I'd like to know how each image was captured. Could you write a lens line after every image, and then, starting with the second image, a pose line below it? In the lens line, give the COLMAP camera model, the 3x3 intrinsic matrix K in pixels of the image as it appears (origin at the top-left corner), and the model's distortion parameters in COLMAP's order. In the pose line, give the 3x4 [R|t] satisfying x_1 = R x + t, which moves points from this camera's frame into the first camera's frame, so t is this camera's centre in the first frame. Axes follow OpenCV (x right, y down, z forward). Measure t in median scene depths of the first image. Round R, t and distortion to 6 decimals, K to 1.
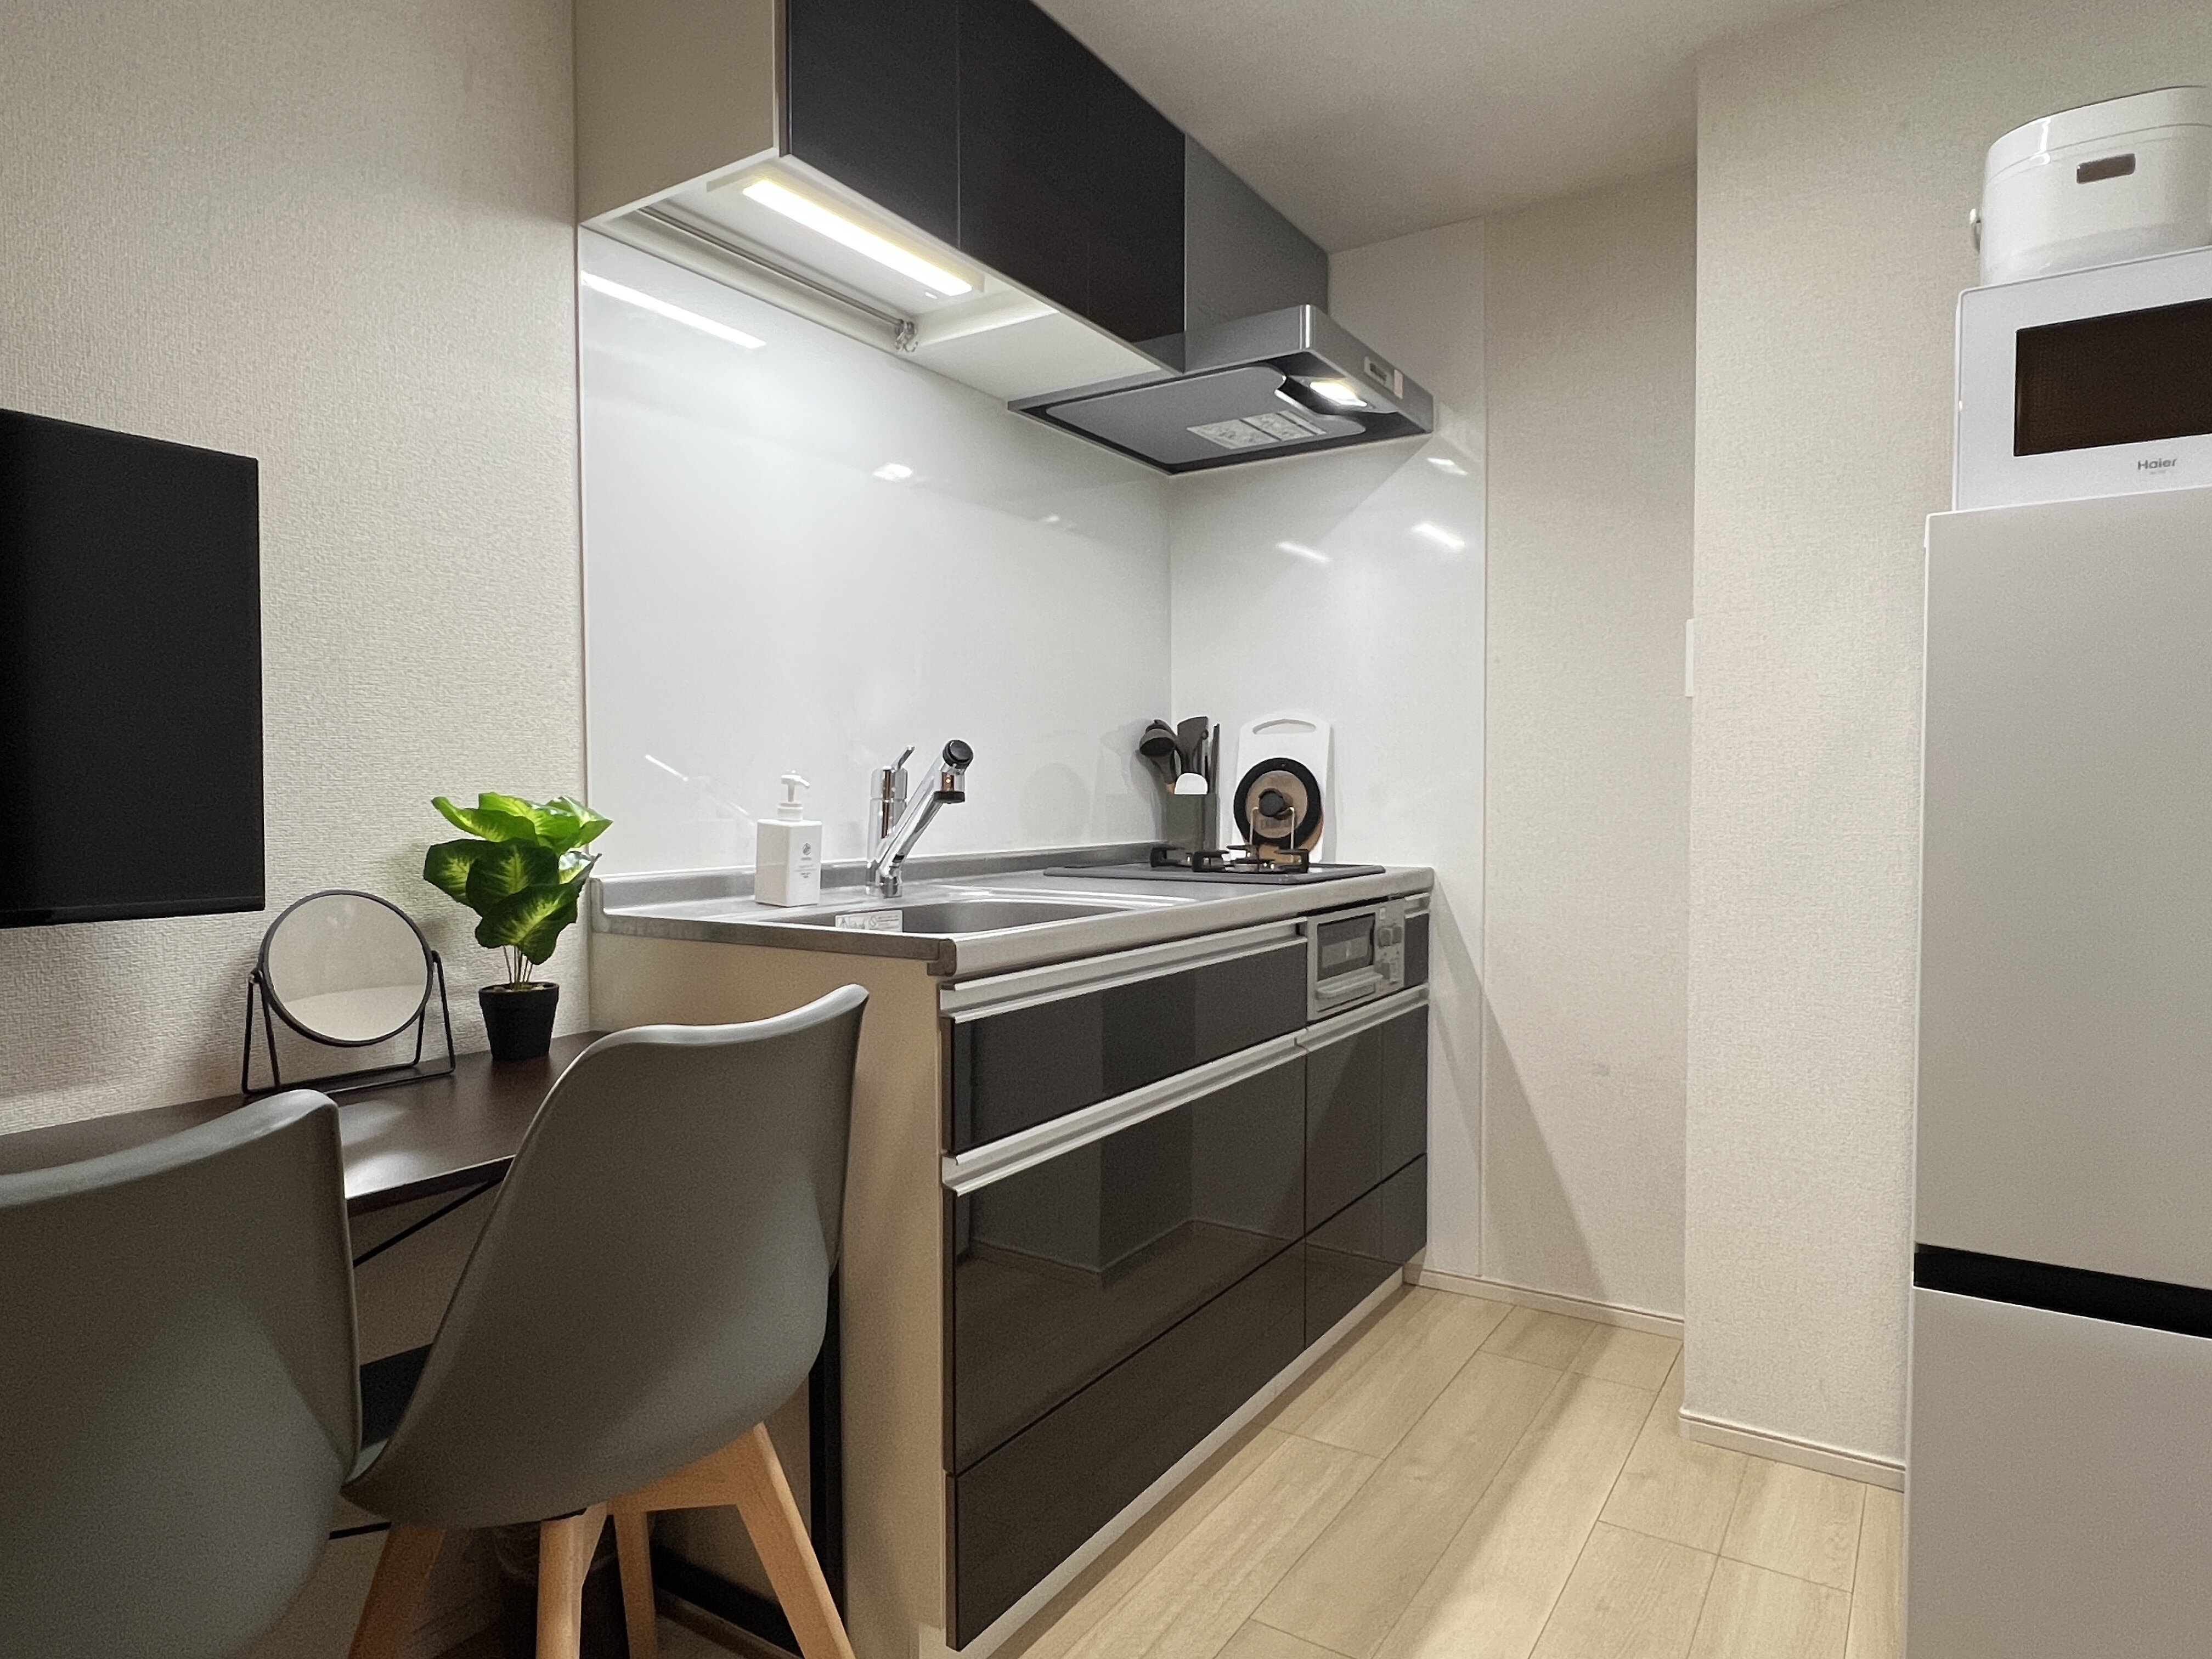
lens RADIAL K [[1273.3, 0, 1106.0], [0, 1273.3, 829.5], [0, 0, 1]] dist [-0.000172, -0.013165]
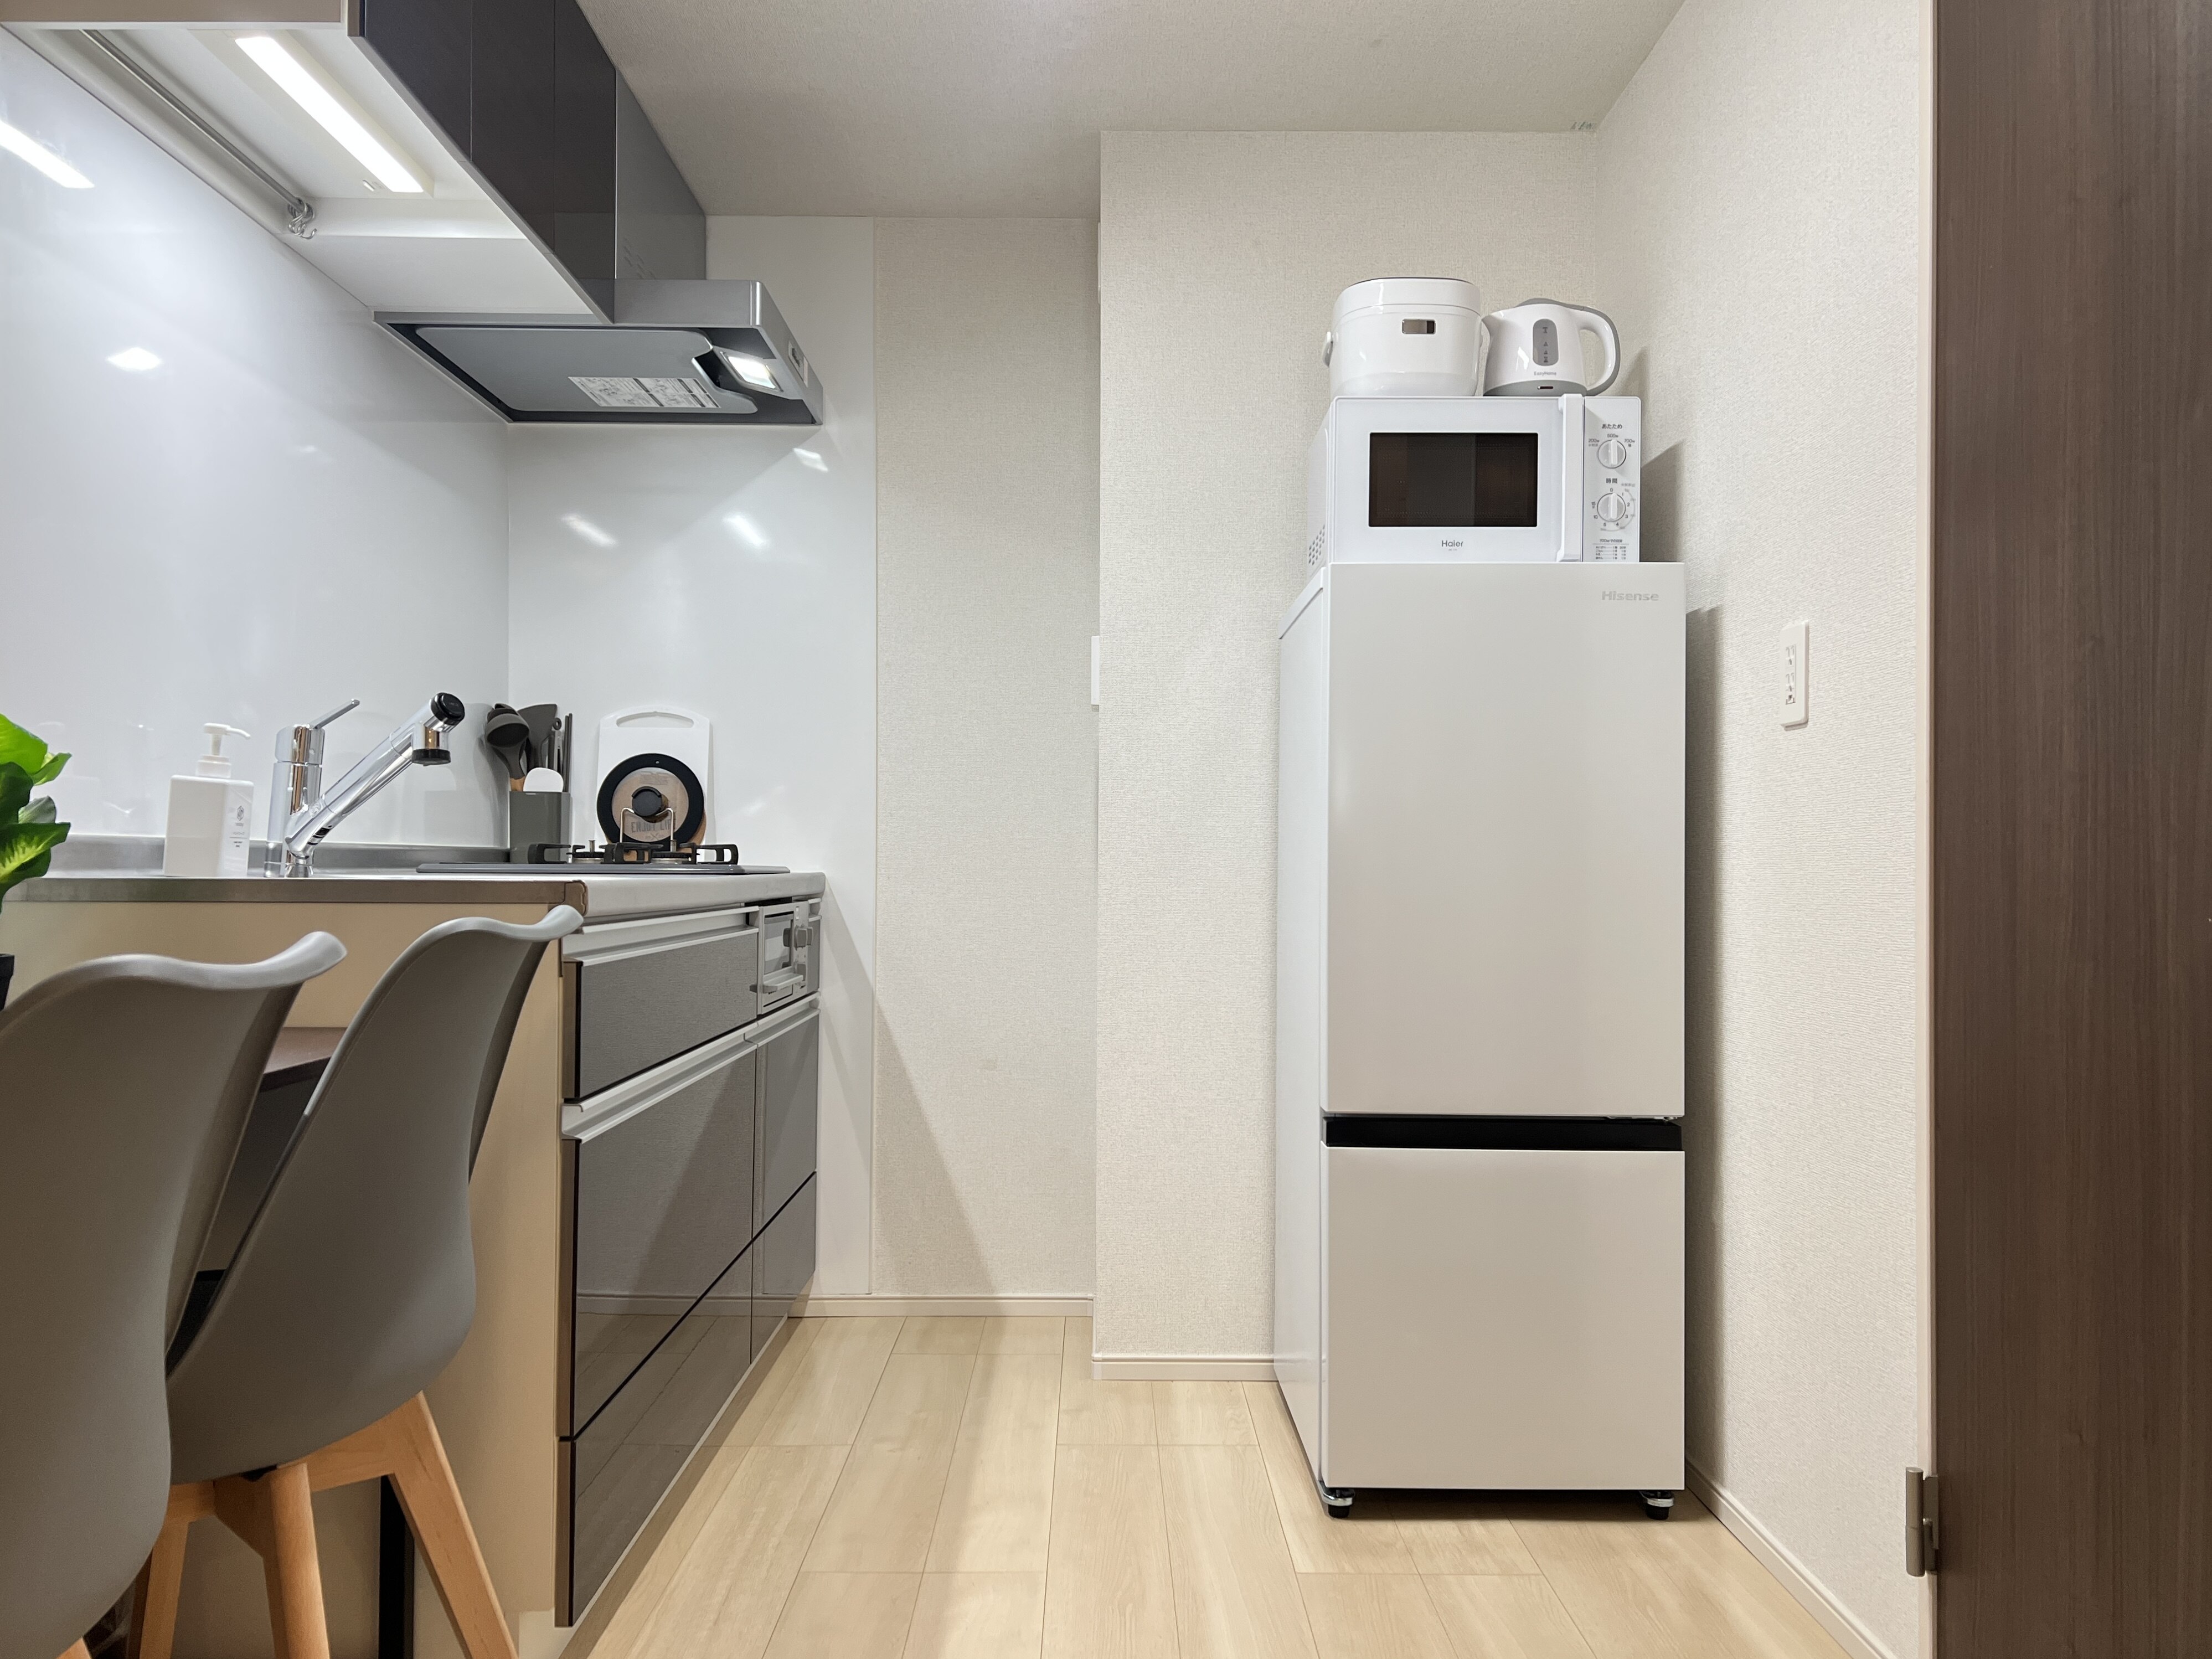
lens RADIAL K [[1622.6, 0, 1106.0], [0, 1622.6, 829.5], [0, 0, 1]] dist [0.019467, -0.045655]
pose [[0.830825, 0.020438, 0.556158, -0.265963], [0.006161, 0.998926, -0.045913, 0.059211], [-0.556500, 0.041572, 0.829807, -0.148169]]
